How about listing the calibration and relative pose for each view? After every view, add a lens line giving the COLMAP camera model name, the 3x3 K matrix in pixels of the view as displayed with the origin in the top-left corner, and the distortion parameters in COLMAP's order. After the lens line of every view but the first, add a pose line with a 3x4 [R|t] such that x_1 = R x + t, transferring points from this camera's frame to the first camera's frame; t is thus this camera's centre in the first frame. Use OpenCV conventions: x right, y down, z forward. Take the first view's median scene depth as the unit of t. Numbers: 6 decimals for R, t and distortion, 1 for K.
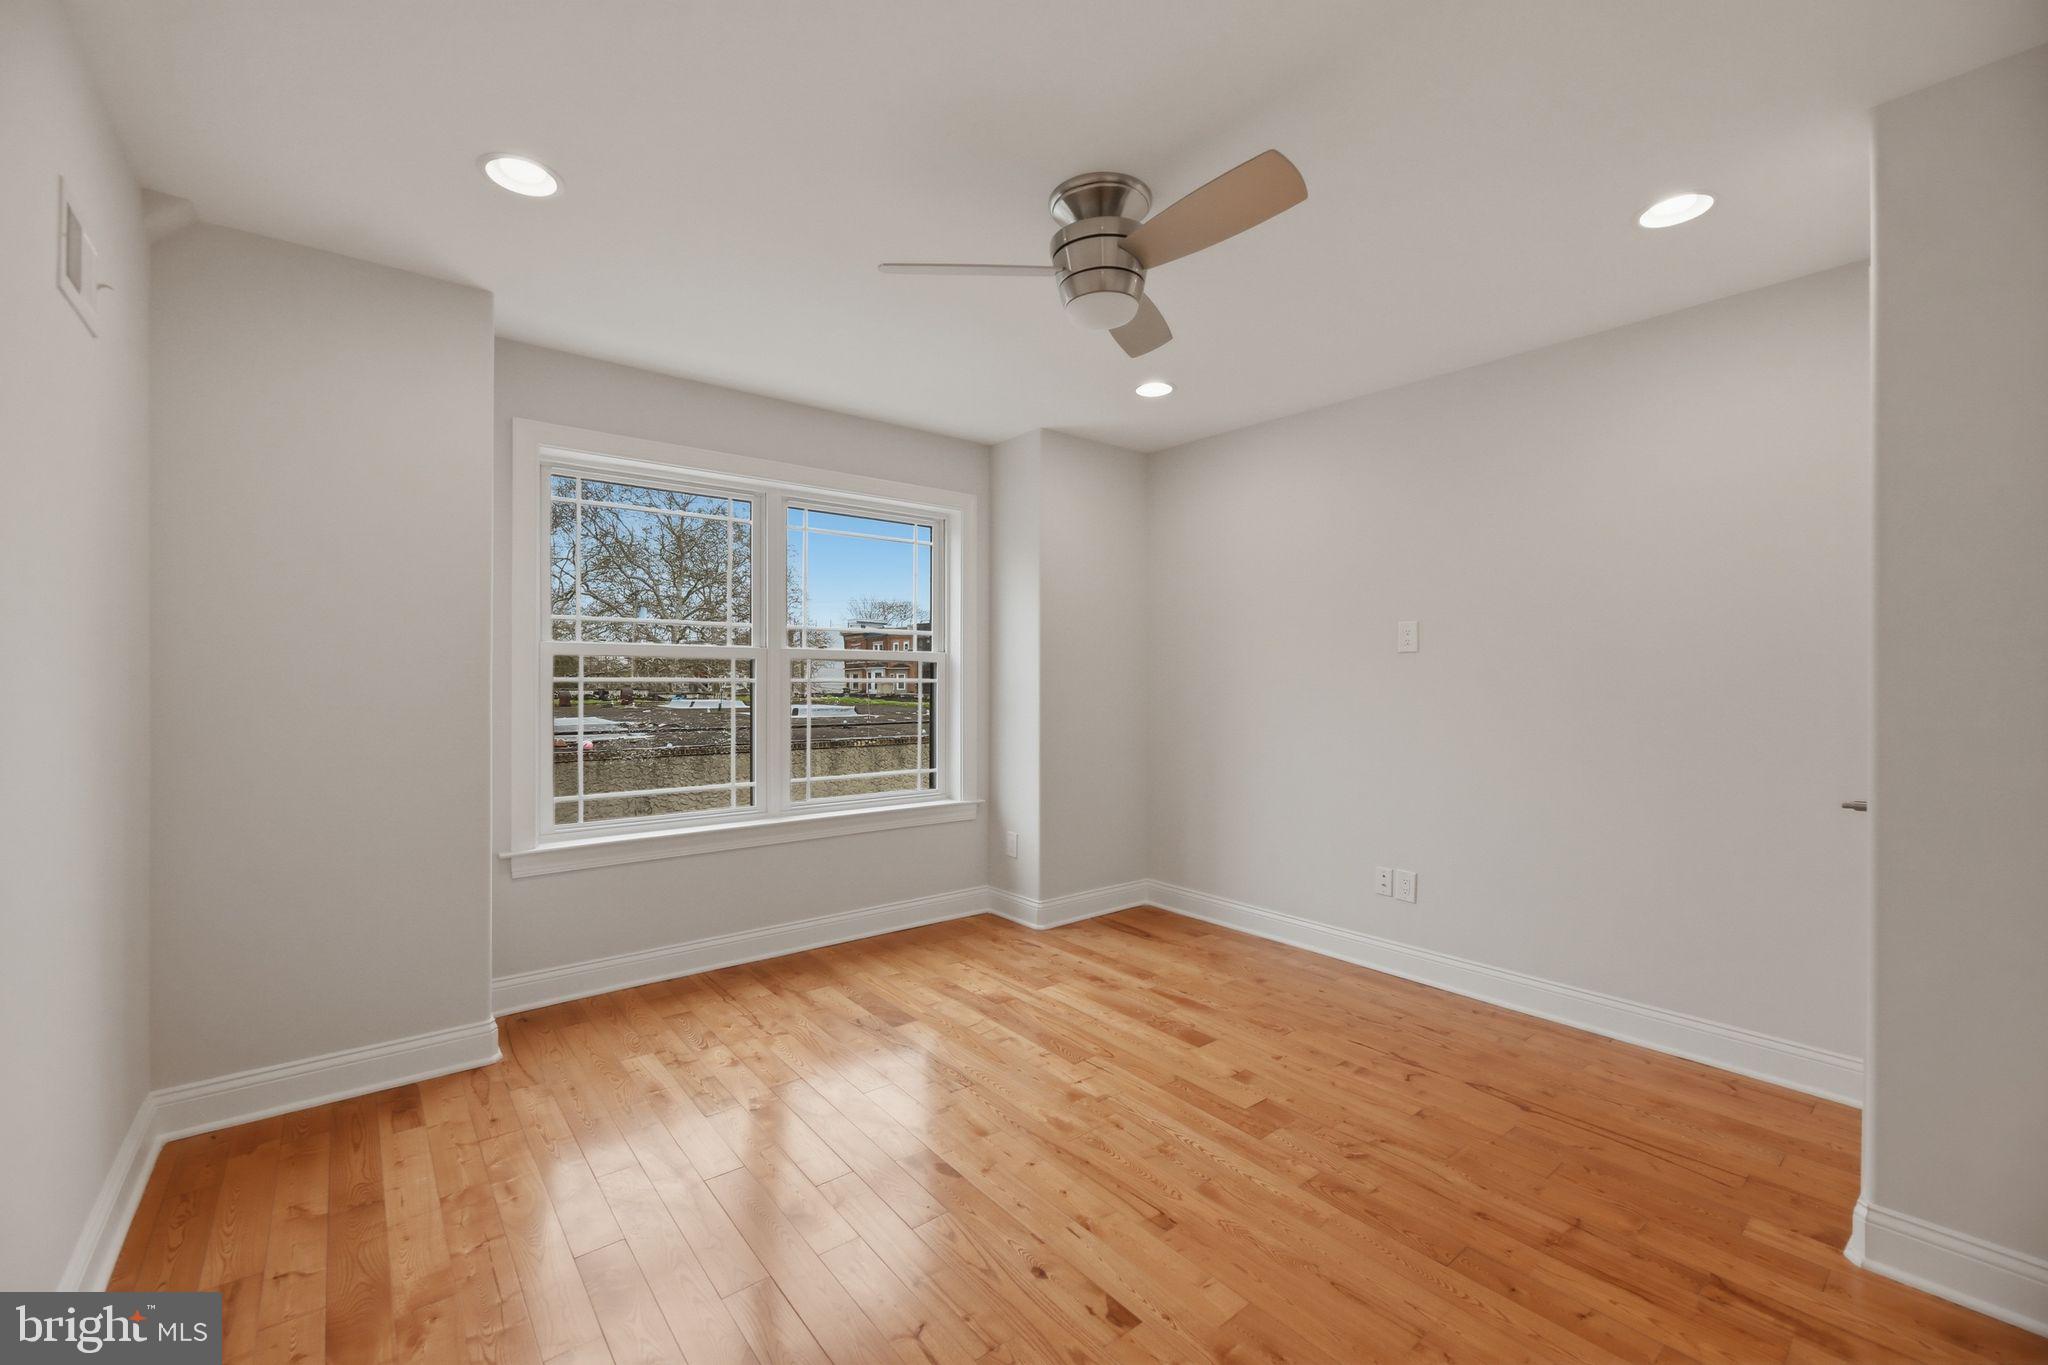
lens RADIAL K [[856.7, 0, 1019.9], [0, 856.7, 689.6], [0, 0, 1]] dist [-0.000708, -0.000407]
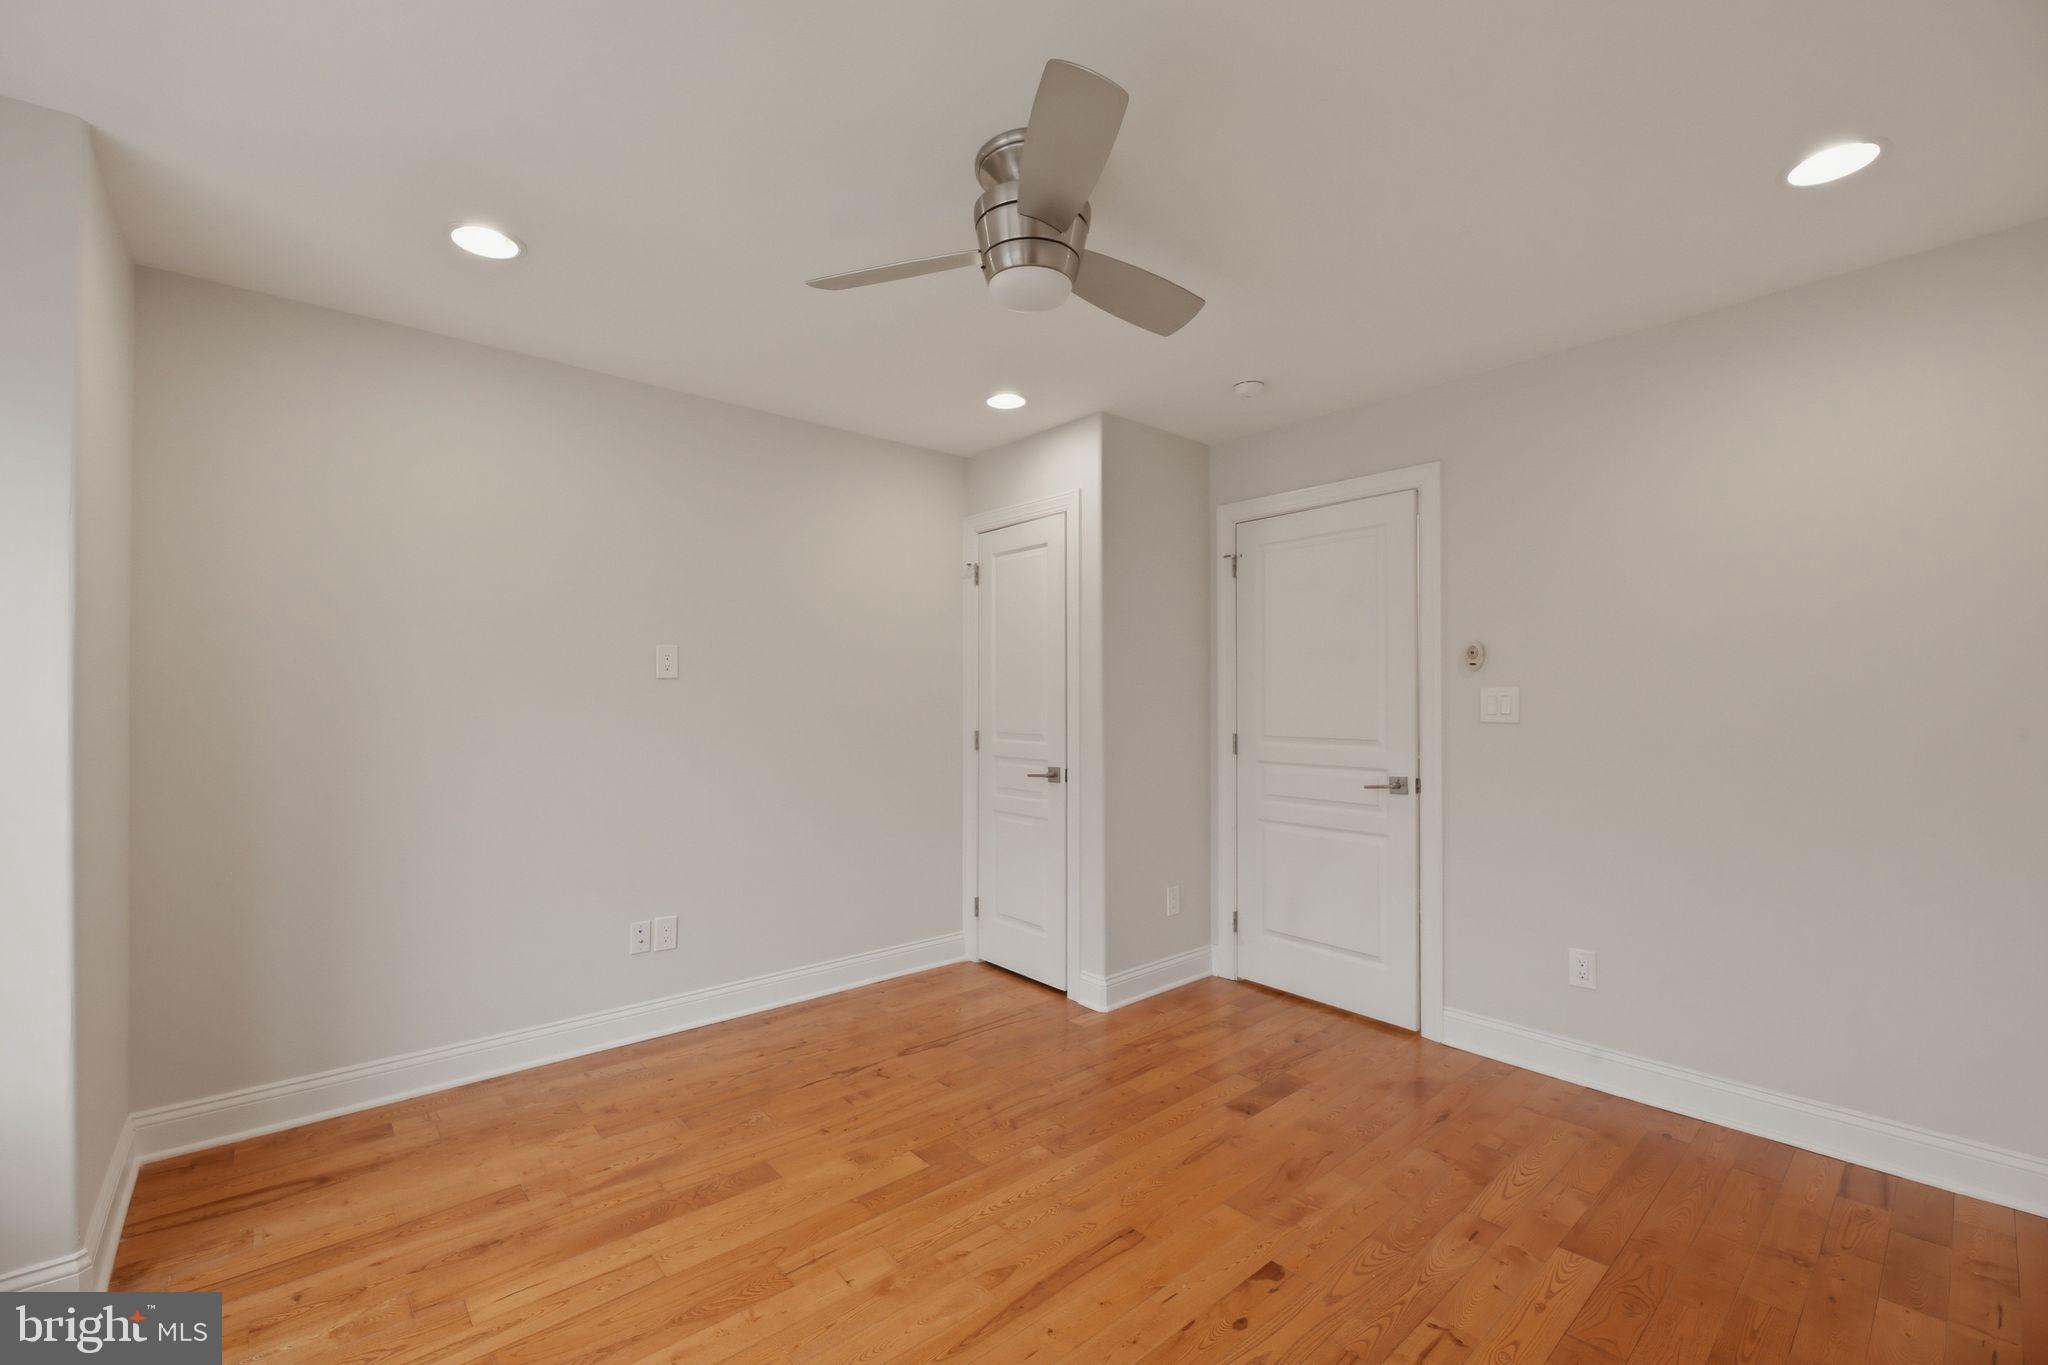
lens RADIAL K [[856.7, 0, 1019.9], [0, 856.7, 689.6], [0, 0, 1]] dist [-0.000708, -0.000407]
pose [[-0.045749, 0.007412, 0.998925, -0.589457], [0.013231, 0.999889, -0.006814, -0.024843], [-0.998865, 0.012905, -0.045842, 0.799860]]
